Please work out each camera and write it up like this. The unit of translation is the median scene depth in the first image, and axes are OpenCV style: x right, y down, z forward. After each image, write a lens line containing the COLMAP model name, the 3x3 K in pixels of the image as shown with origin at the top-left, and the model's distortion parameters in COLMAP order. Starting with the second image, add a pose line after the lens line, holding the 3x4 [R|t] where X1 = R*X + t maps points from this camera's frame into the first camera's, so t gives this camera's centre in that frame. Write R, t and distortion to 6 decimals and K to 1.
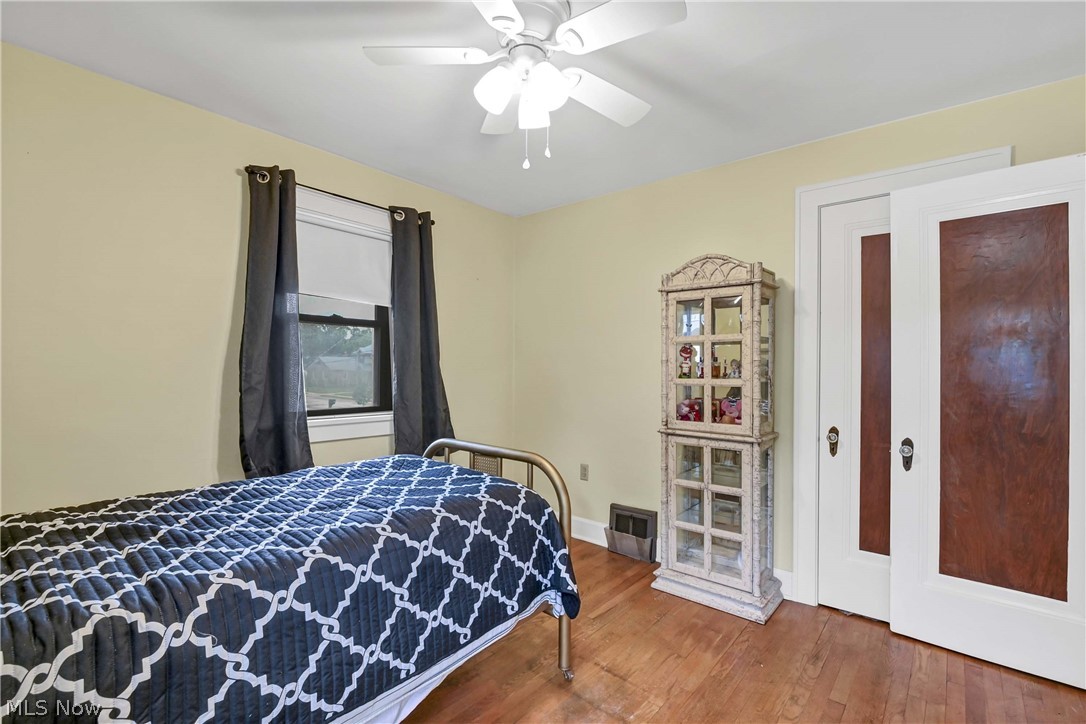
lens RADIAL K [[491.0, 0, 549.7], [0, 491.0, 363.7], [0, 0, 1]] dist [-0.000583, -0.010864]
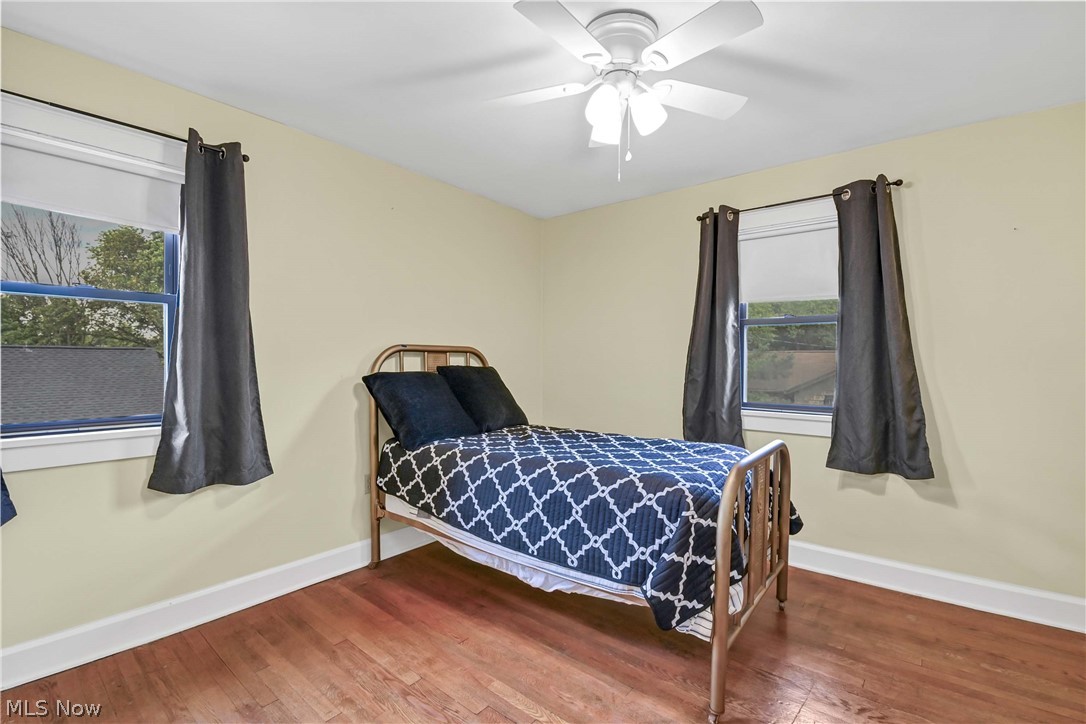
lens RADIAL K [[491.0, 0, 549.7], [0, 491.0, 363.7], [0, 0, 1]] dist [-0.000583, -0.010864]
pose [[0.008141, -0.008750, -0.999929, 0.738360], [0.000417, 0.999962, -0.008747, 0.016579], [0.999967, -0.000346, 0.008144, 0.583897]]
